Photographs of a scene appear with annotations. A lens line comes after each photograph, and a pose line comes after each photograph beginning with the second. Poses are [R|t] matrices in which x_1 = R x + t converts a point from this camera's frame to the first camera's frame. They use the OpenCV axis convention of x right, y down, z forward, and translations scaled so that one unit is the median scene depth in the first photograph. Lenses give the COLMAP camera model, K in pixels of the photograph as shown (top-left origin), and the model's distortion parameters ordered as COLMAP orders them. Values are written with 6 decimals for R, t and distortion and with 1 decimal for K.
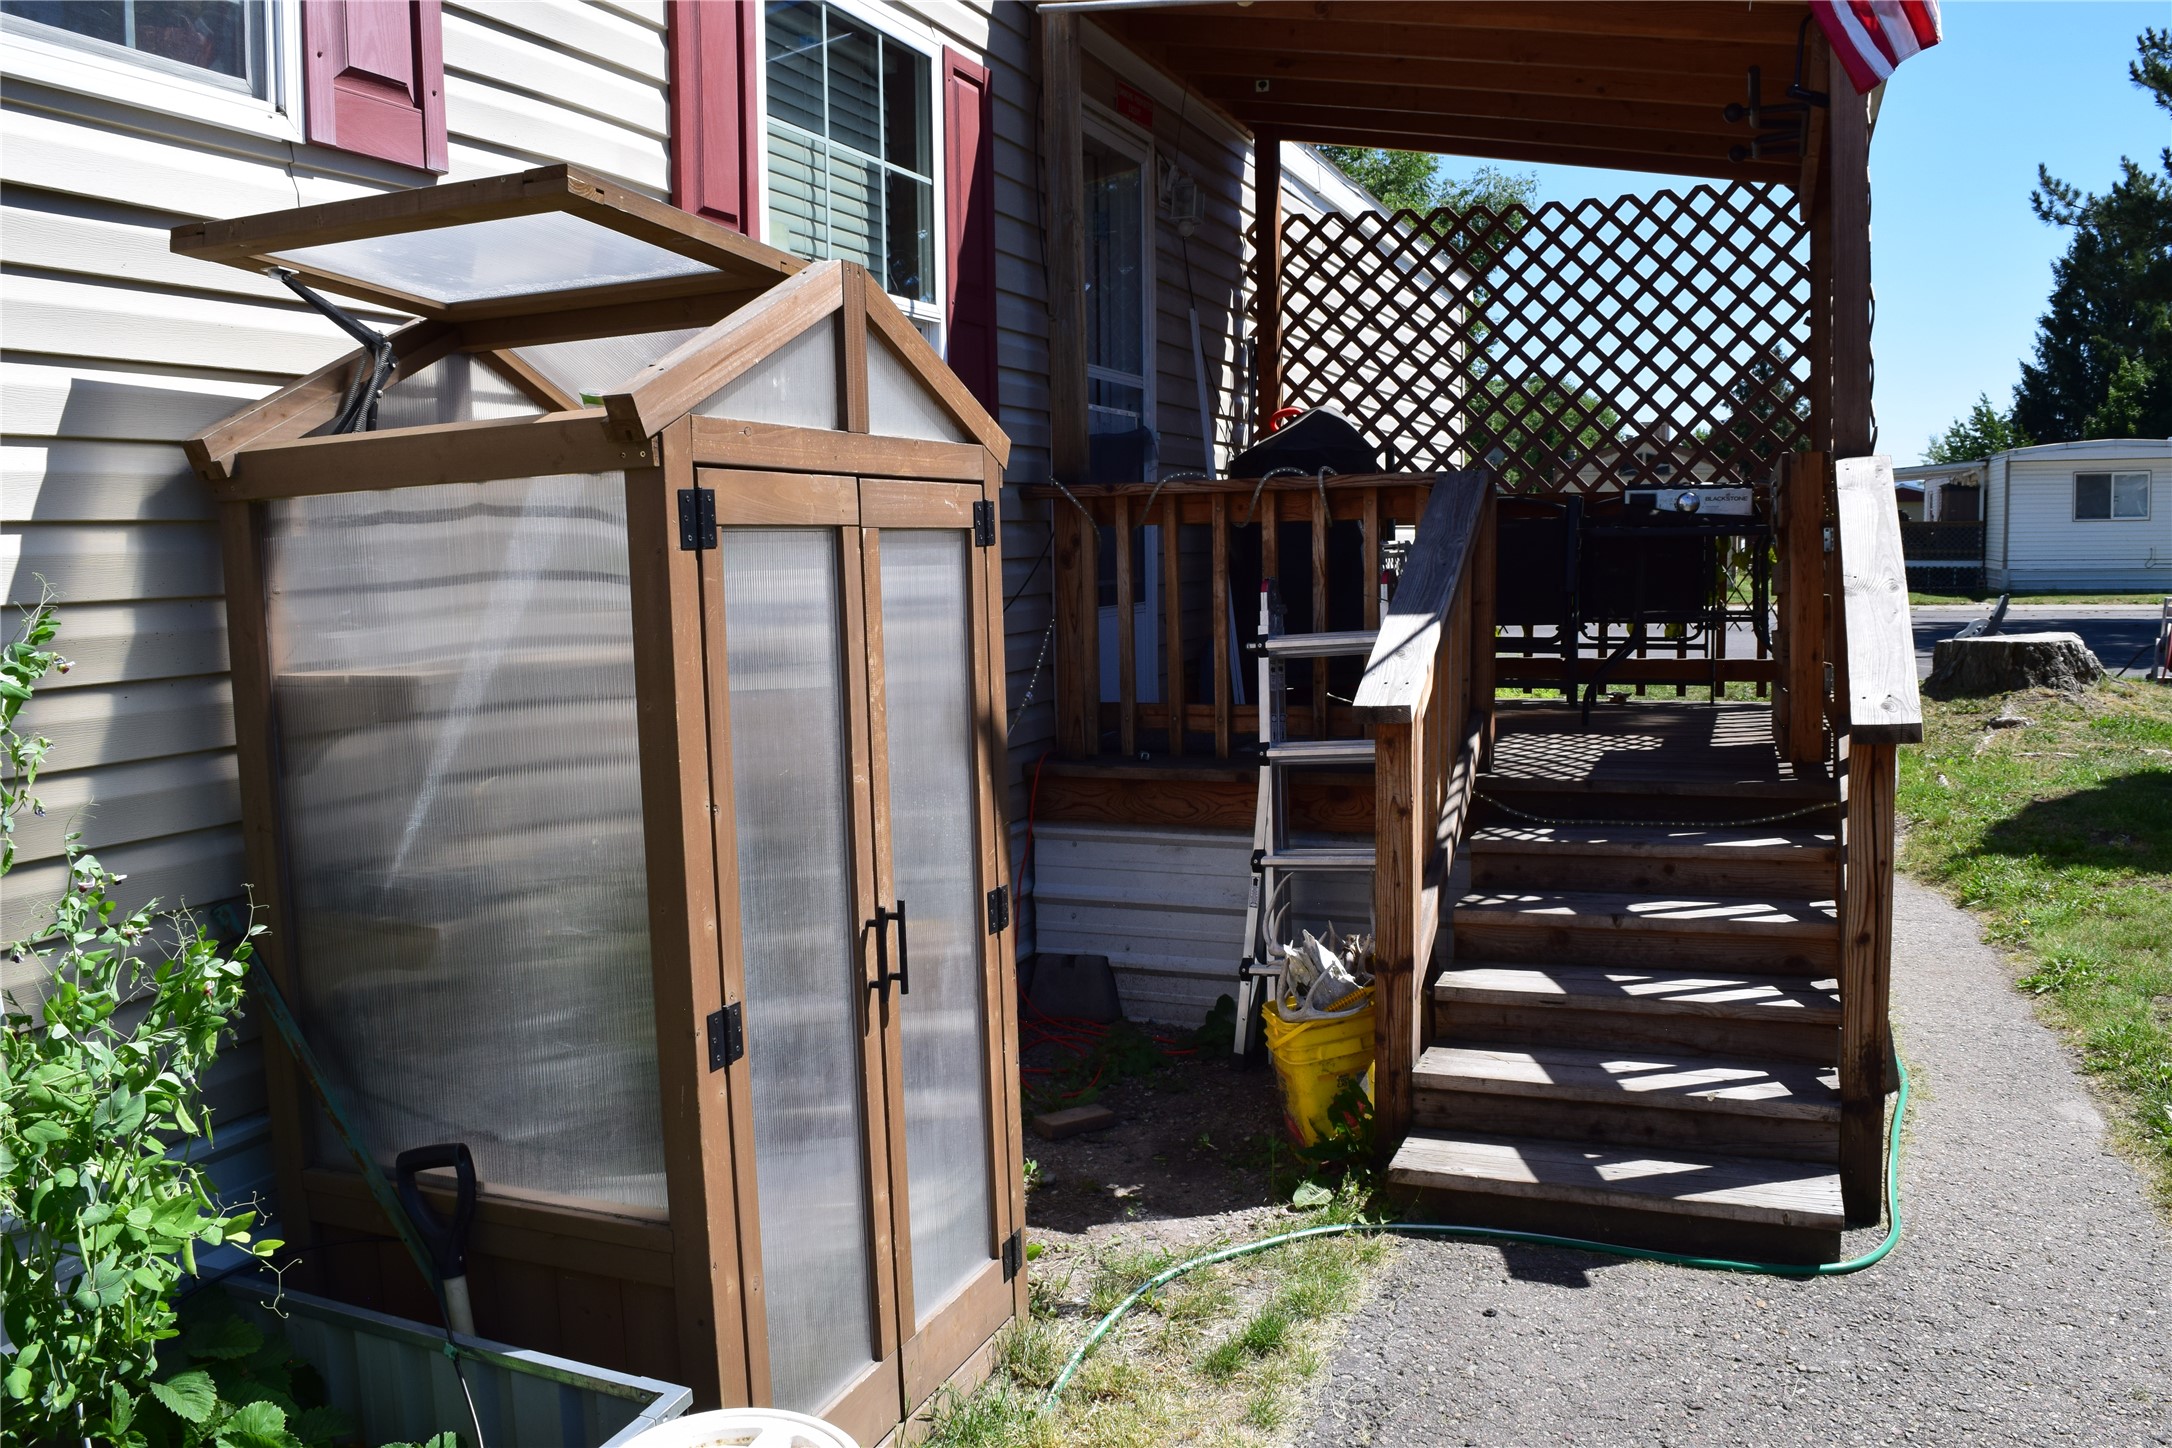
lens RADIAL K [[1681.7, 0, 1084.1], [0, 1681.7, 703.6], [0, 0, 1]] dist [-0.104905, 0.031548]
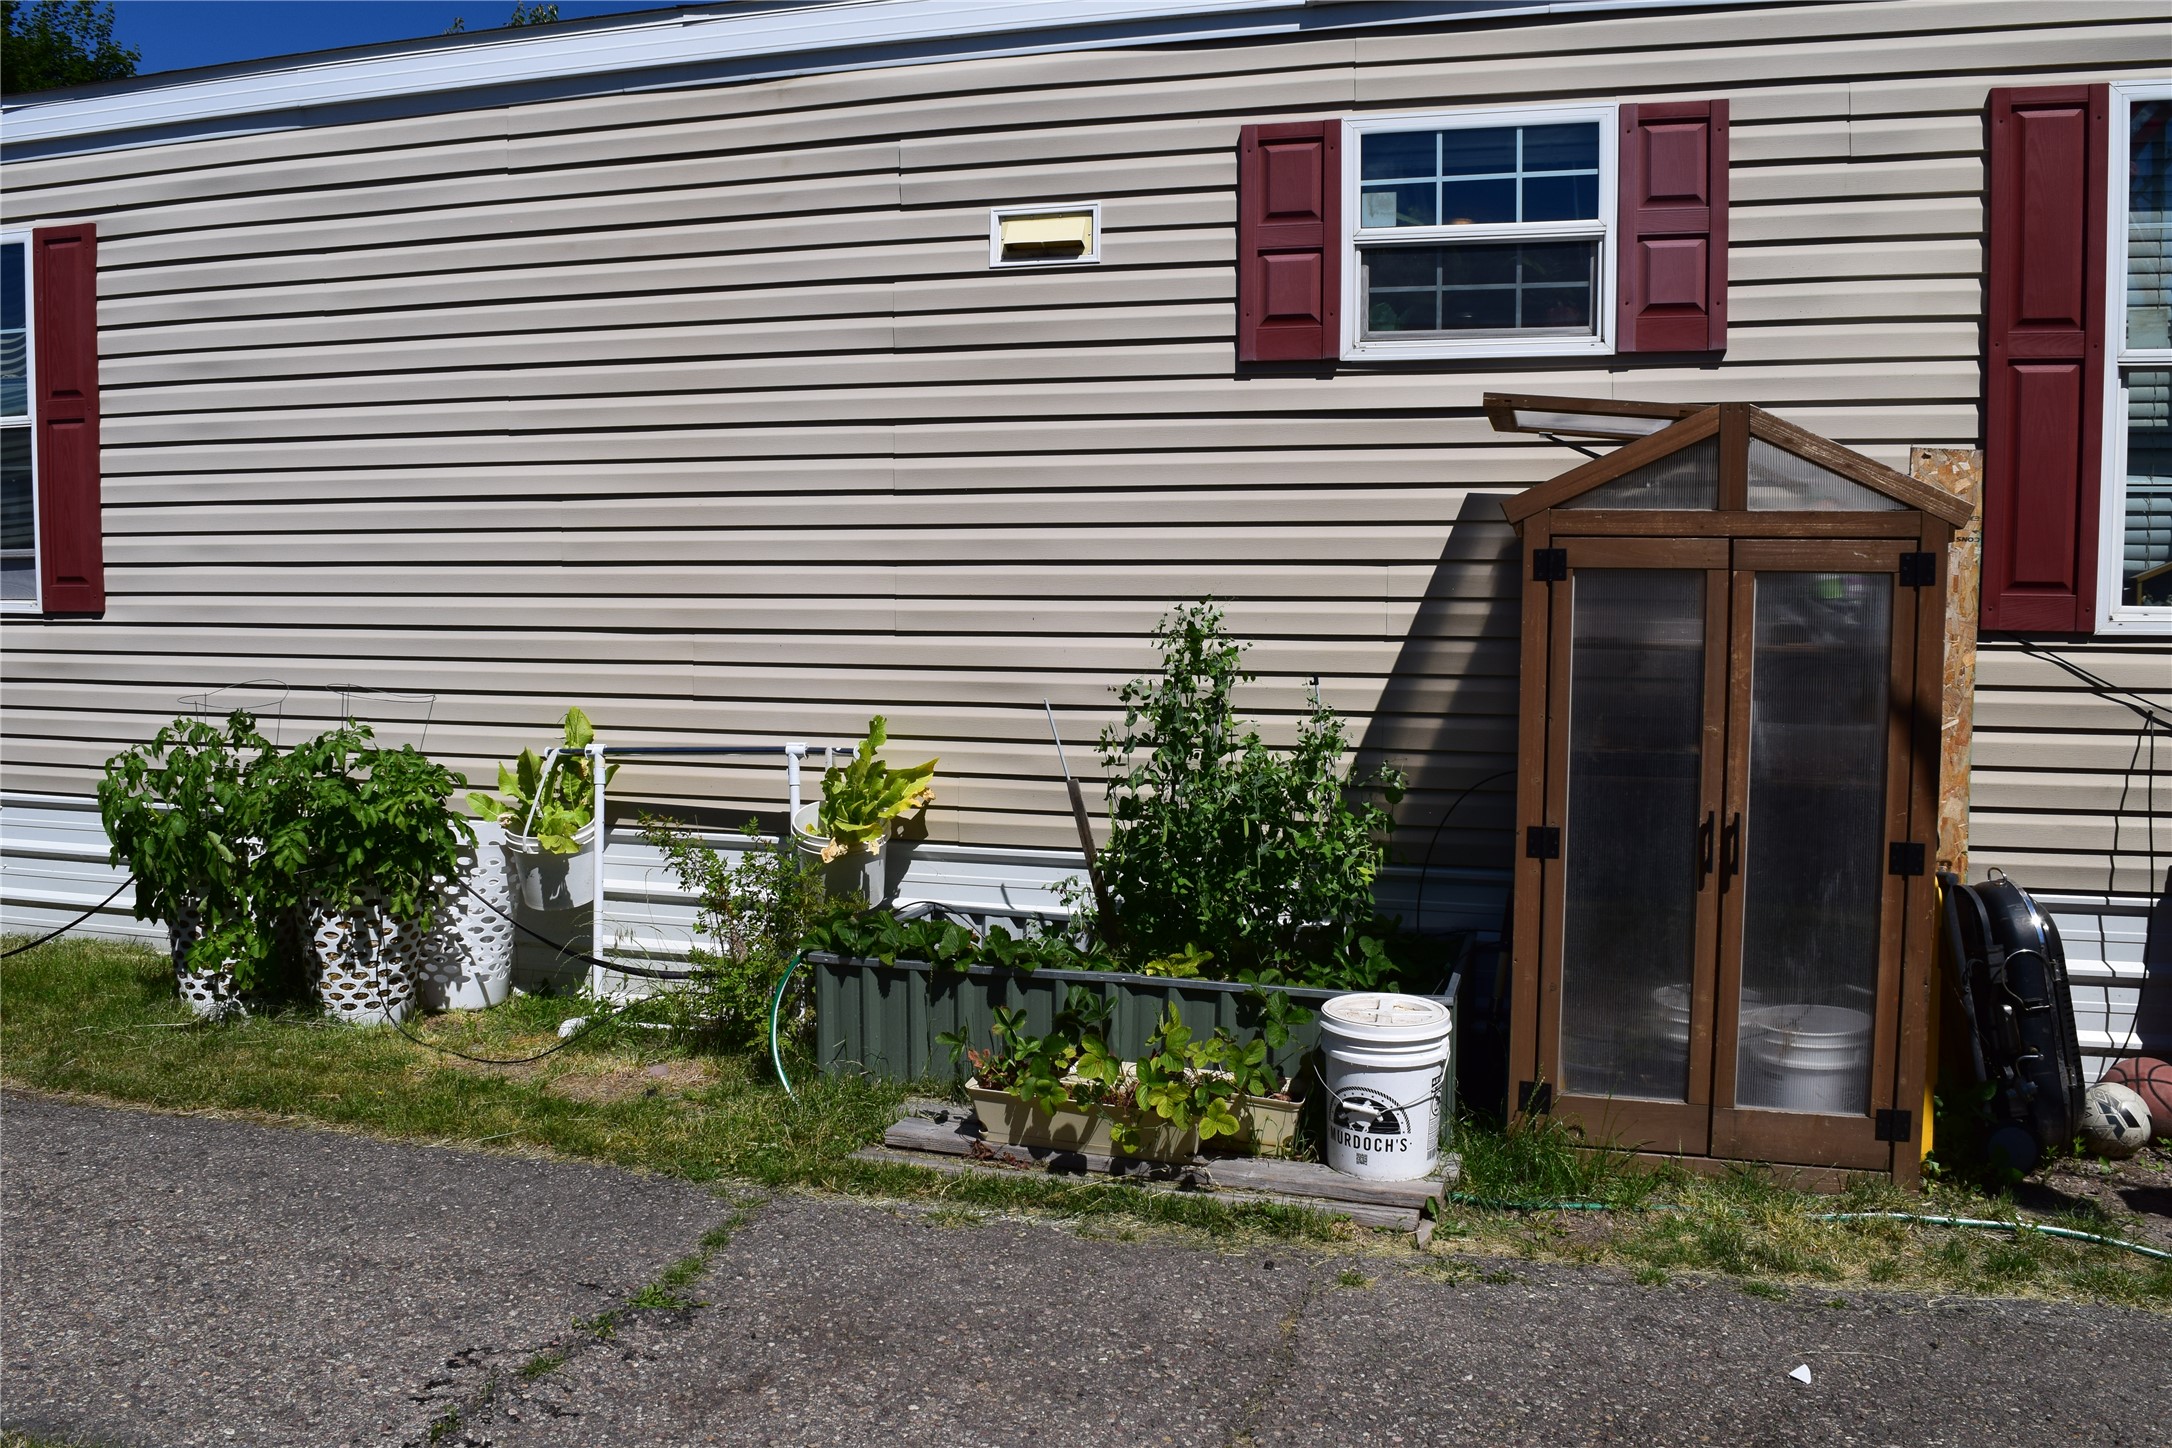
lens RADIAL K [[1681.7, 0, 1084.1], [0, 1681.7, 703.6], [0, 0, 1]] dist [-0.104905, 0.031548]
pose [[0.115352, 0.091332, -0.989117, 1.517447], [-0.102215, 0.991569, 0.079638, -0.048029], [0.988052, 0.091916, 0.123716, 0.245415]]
